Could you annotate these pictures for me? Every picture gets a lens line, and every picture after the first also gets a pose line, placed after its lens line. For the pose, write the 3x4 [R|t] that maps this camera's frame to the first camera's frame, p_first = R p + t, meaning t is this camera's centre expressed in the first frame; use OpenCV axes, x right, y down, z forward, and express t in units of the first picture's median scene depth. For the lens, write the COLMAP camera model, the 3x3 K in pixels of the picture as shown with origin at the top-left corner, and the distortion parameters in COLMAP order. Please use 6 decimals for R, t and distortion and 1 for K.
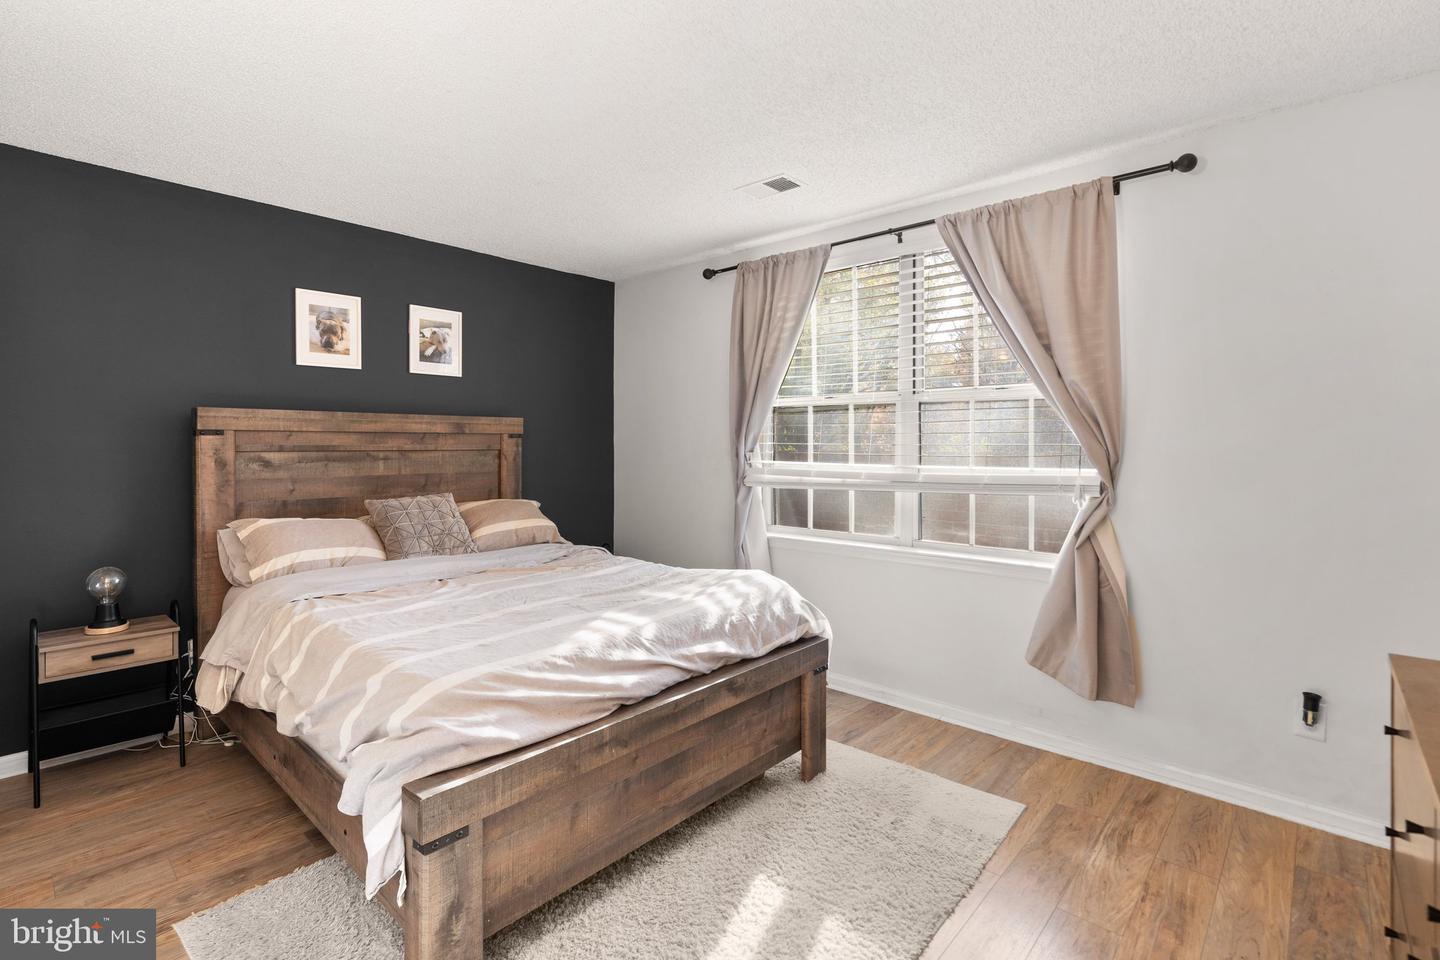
lens RADIAL K [[665.8, 0, 725.4], [0, 665.8, 439.9], [0, 0, 1]] dist [-0.006705, 0.002270]
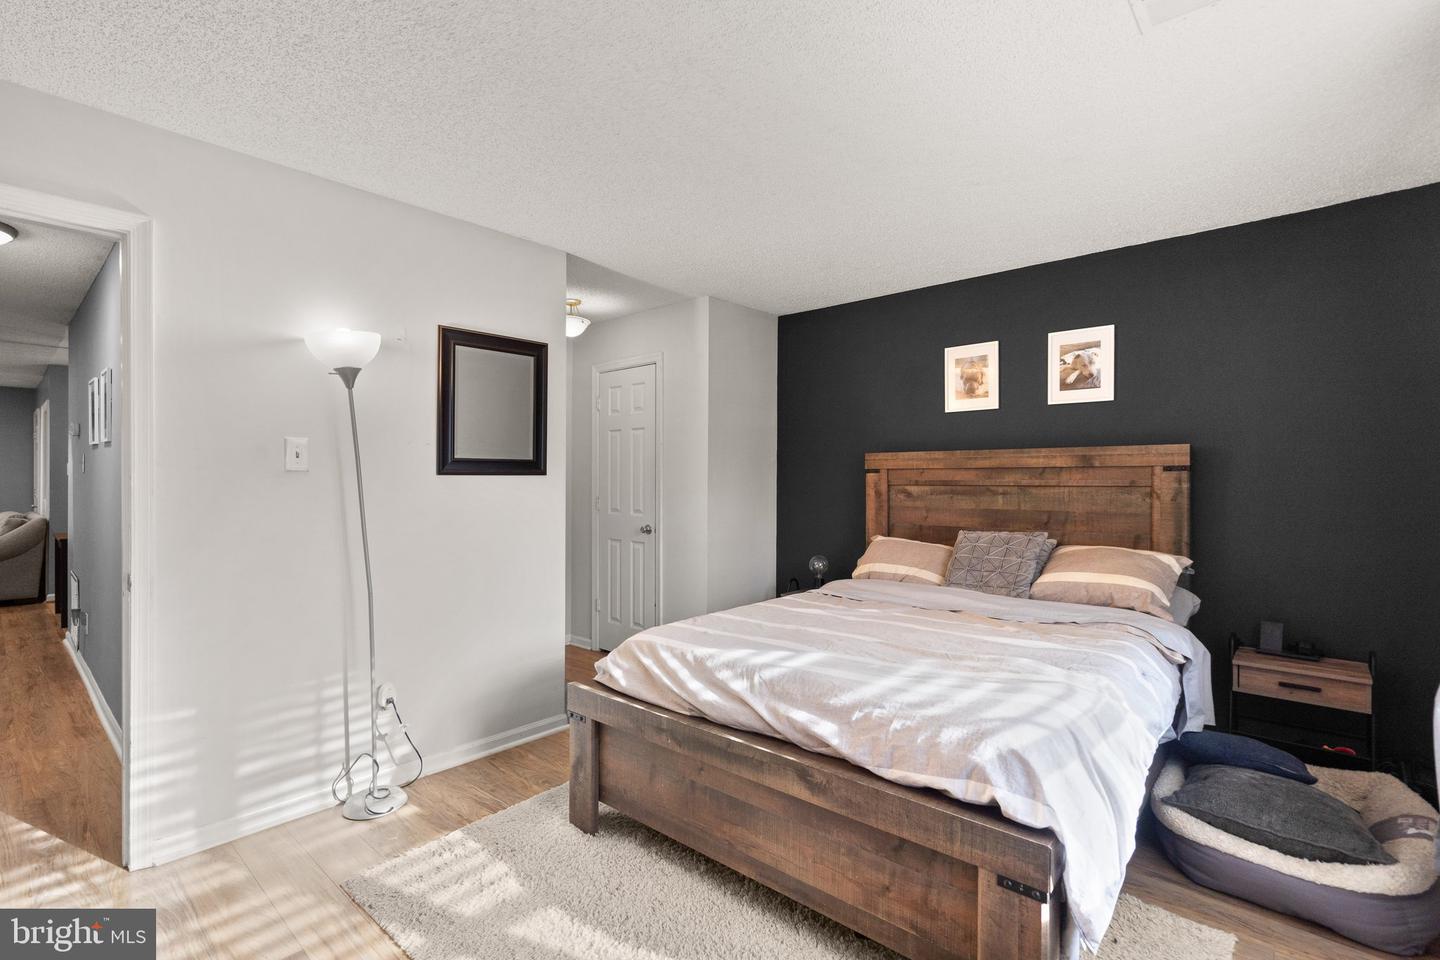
lens RADIAL K [[665.8, 0, 718.9], [0, 665.8, 479.3], [0, 0, 1]] dist [-0.006705, 0.002270]
pose [[0.000921, -0.002134, -0.999997, 0.582753], [0.005485, 0.999983, -0.002129, 0.006921], [0.999985, -0.005483, 0.000933, 0.634934]]
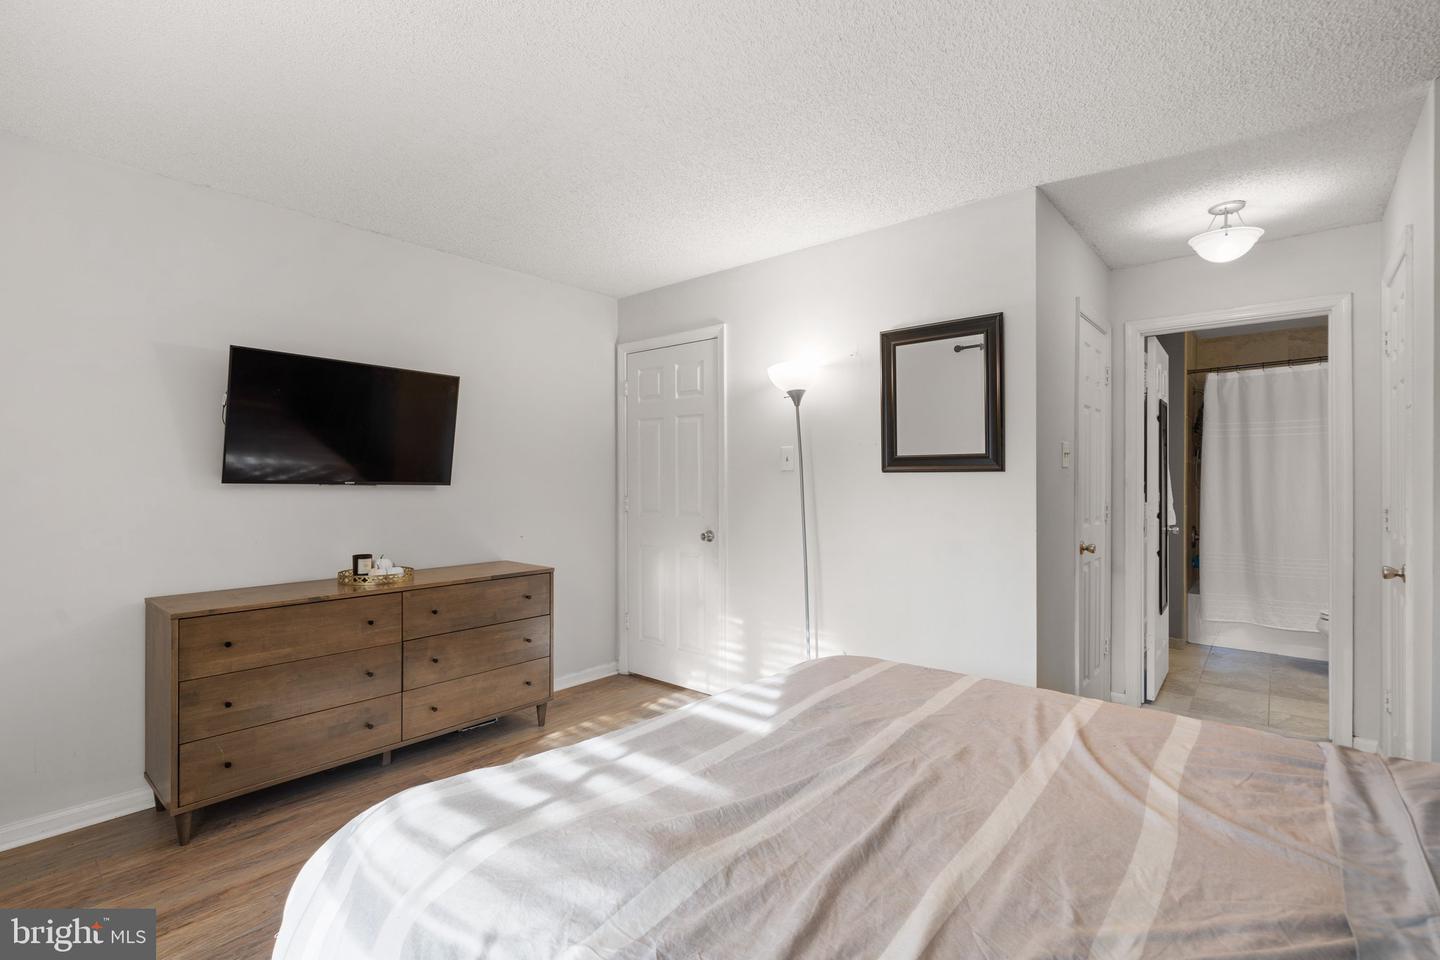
lens RADIAL K [[665.8, 0, 710.7], [0, 665.8, 479.4], [0, 0, 1]] dist [-0.006705, 0.002270]
pose [[-0.999756, 0.002755, -0.021937, 0.218609], [0.002793, 0.999995, -0.001696, 0.007481], [0.021933, -0.001757, -0.999758, 0.967436]]
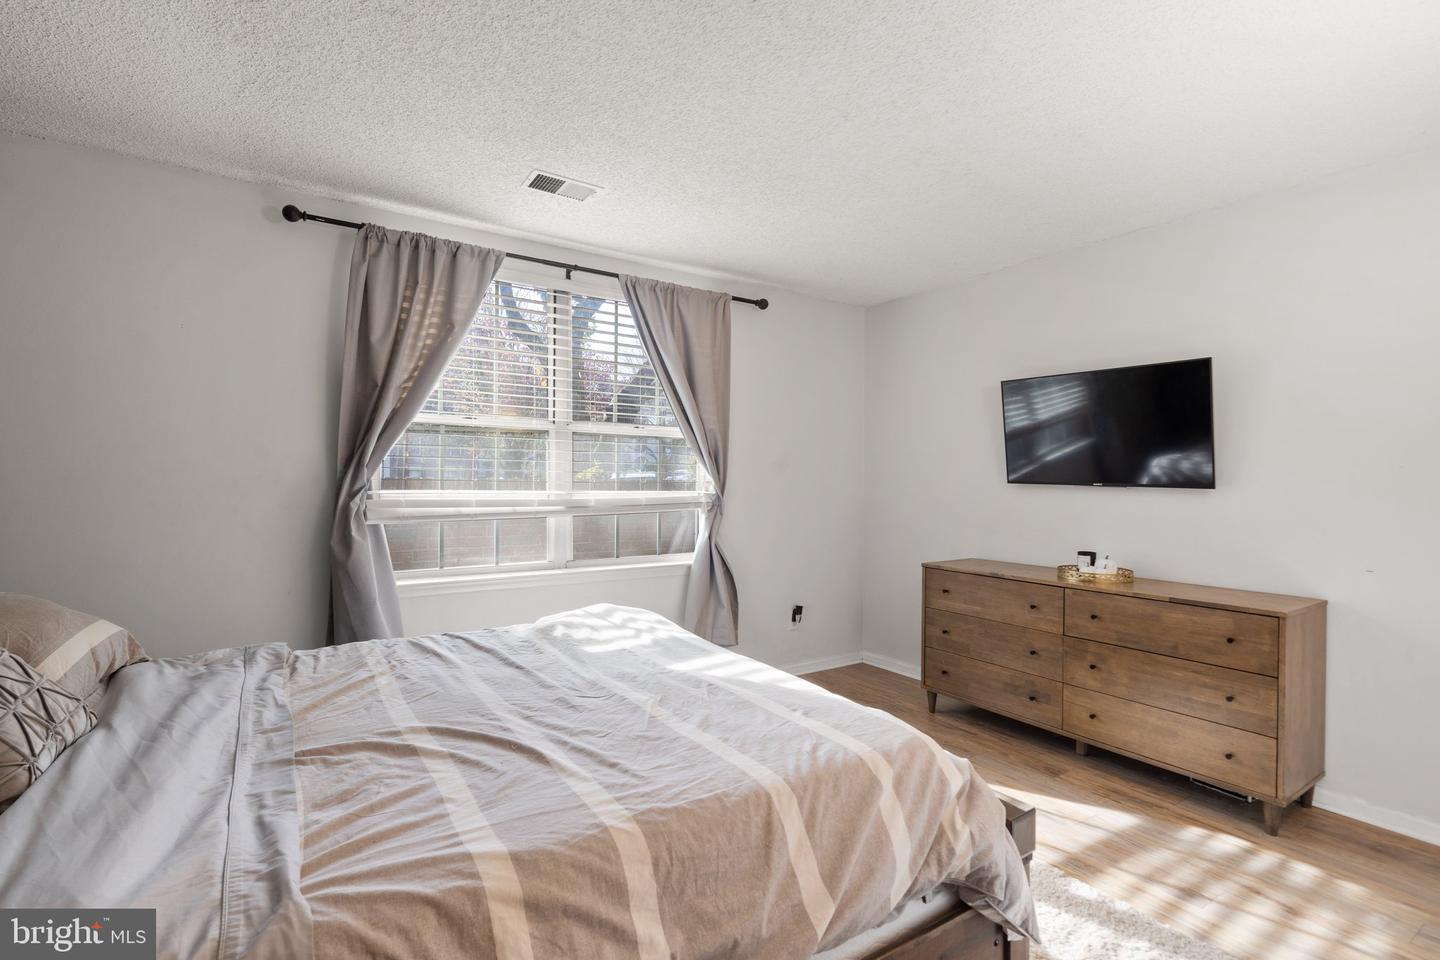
lens RADIAL K [[665.8, 0, 716.2], [0, 665.8, 481.0], [0, 0, 1]] dist [-0.006705, 0.002270]
pose [[0.252152, 0.002722, 0.967684, -0.416989], [-0.012044, 0.999927, 0.000326, 0.011109], [-0.967613, -0.011737, 0.252167, 0.306113]]
